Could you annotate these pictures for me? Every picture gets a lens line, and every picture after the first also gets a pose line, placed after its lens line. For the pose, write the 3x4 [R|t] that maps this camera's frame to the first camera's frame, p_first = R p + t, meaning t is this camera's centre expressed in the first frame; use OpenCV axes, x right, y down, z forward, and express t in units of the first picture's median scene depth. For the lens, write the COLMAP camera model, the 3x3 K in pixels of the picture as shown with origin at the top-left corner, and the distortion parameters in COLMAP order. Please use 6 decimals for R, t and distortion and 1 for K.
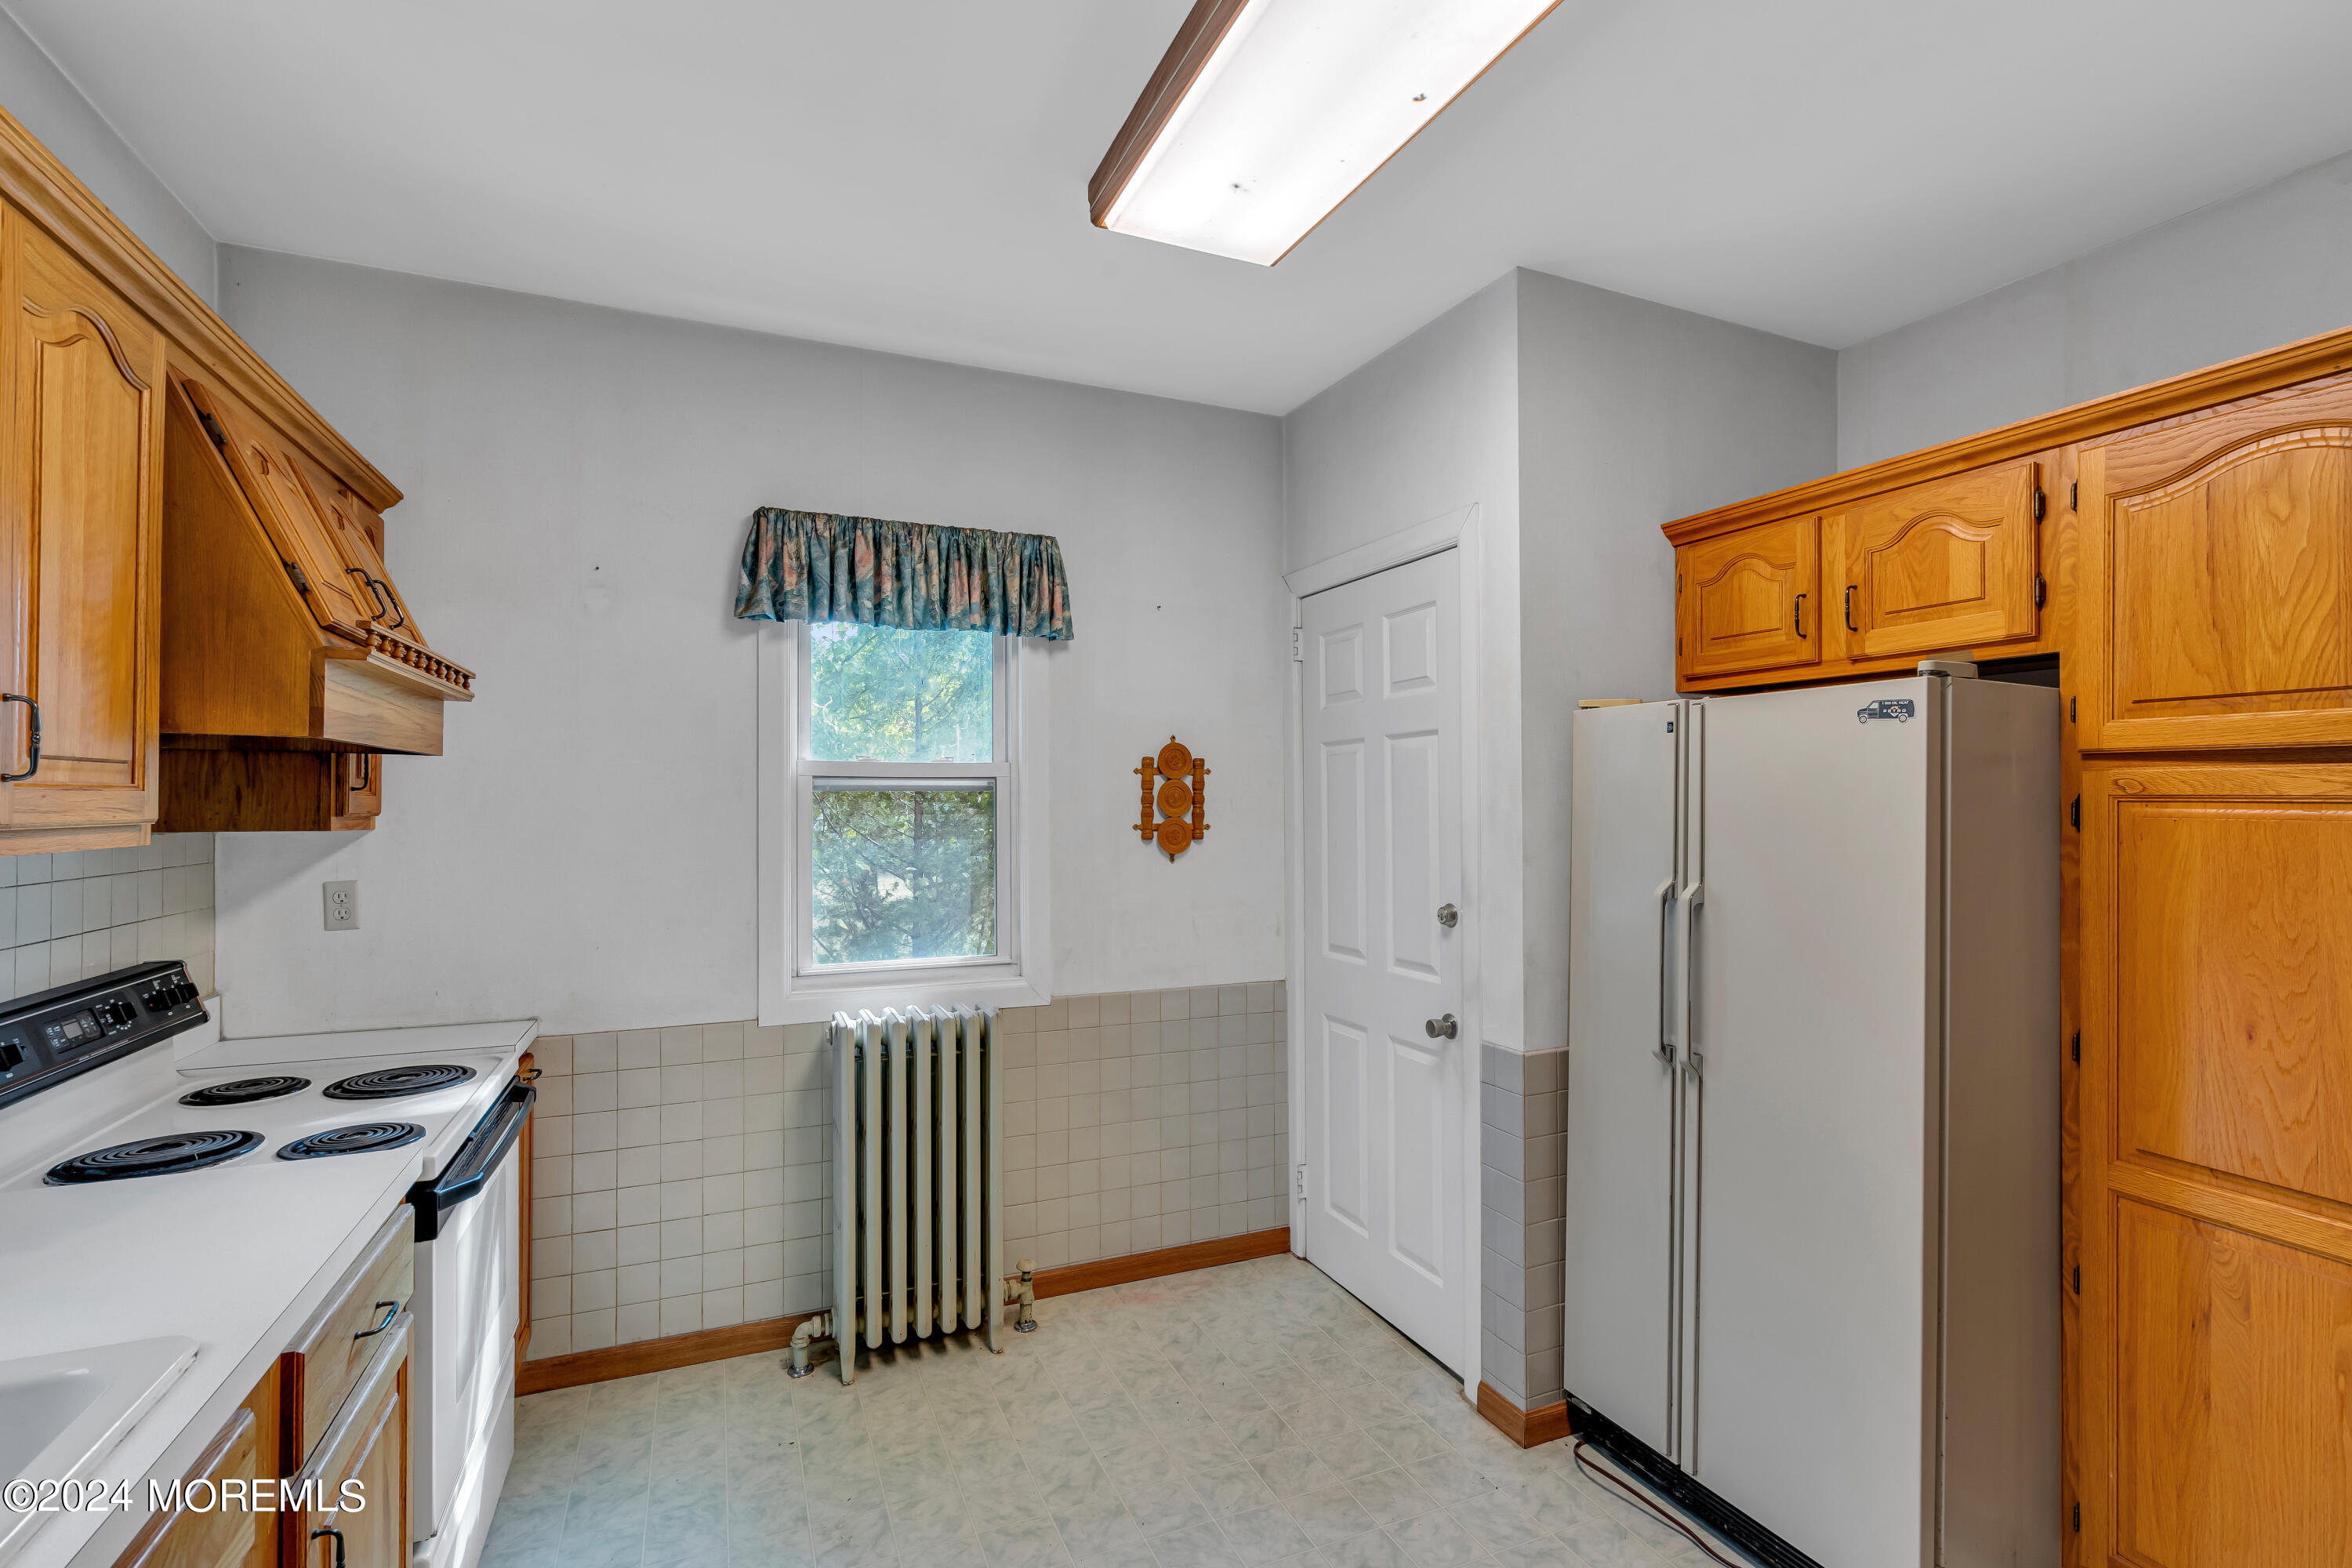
lens RADIAL K [[1066.8, 0, 1184.0], [0, 1066.8, 785.9], [0, 0, 1]] dist [-0.002776, 0.000716]
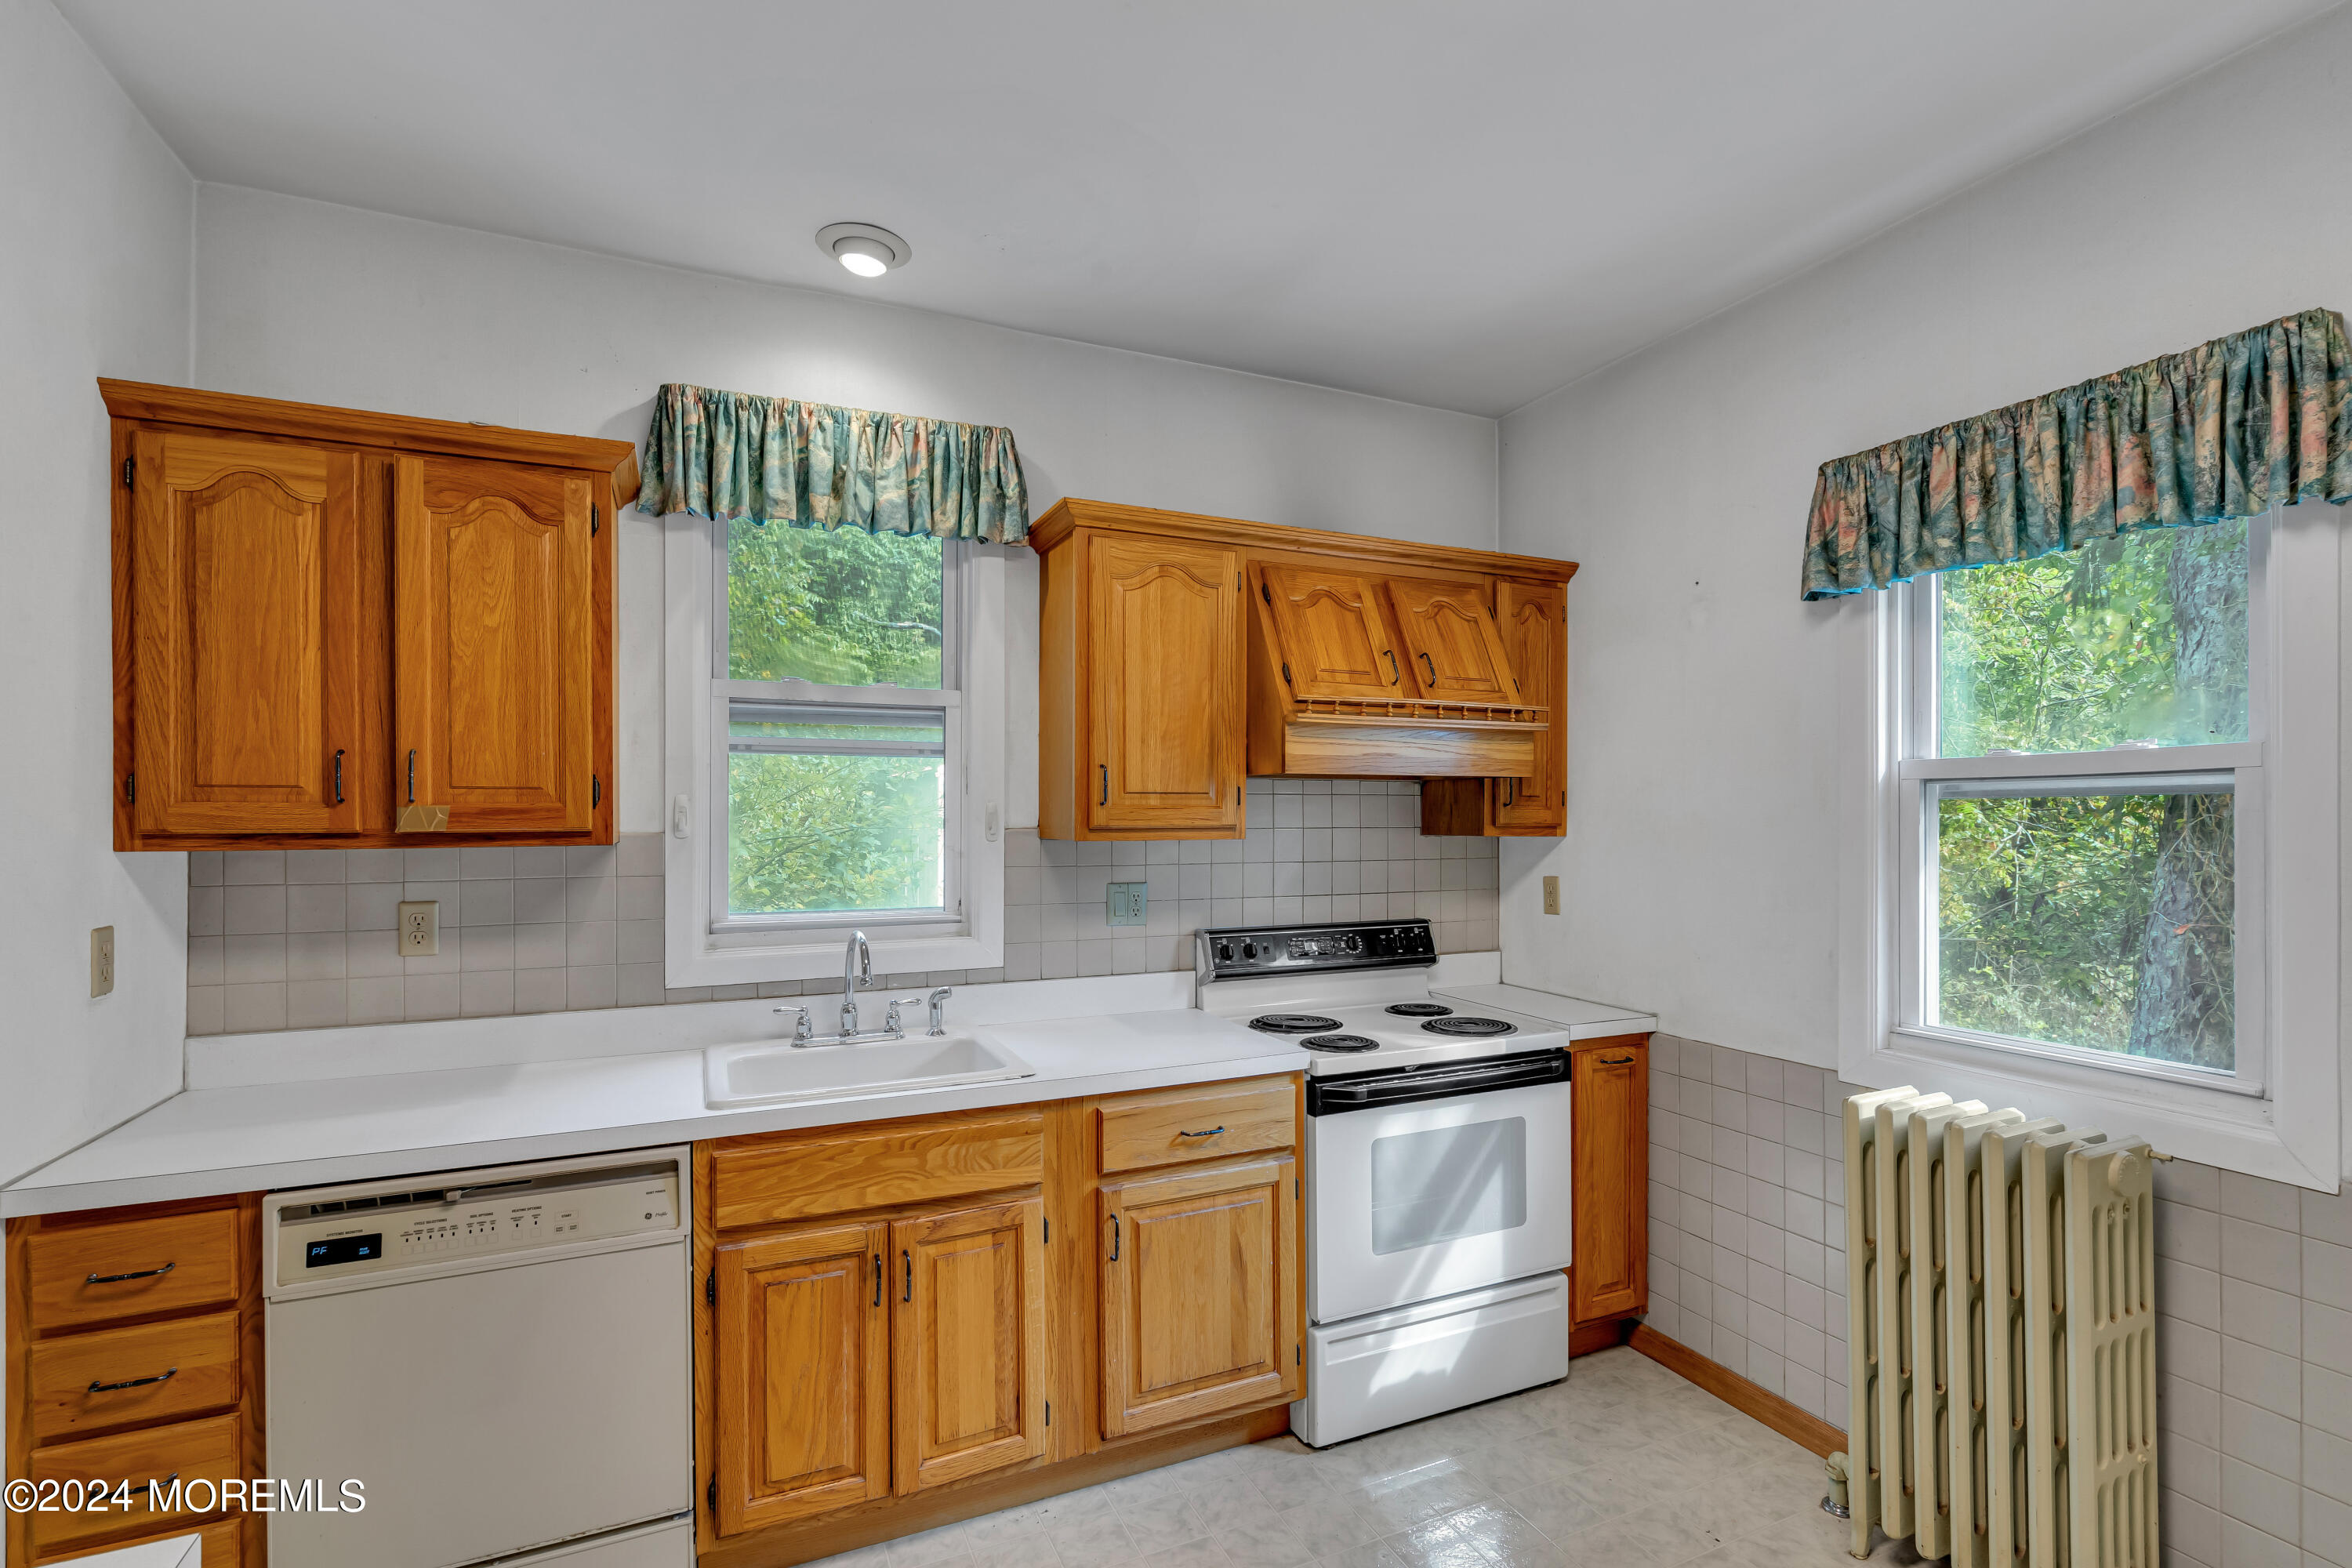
lens RADIAL K [[1089.8, 0, 1187.4], [0, 1089.8, 809.0], [0, 0, 1]] dist [-0.002082, 0.000470]
pose [[0.012555, -0.009197, -0.999879, 0.452316], [0.016497, 0.999824, -0.008989, 0.011106], [0.999785, -0.016383, 0.012704, 0.474999]]
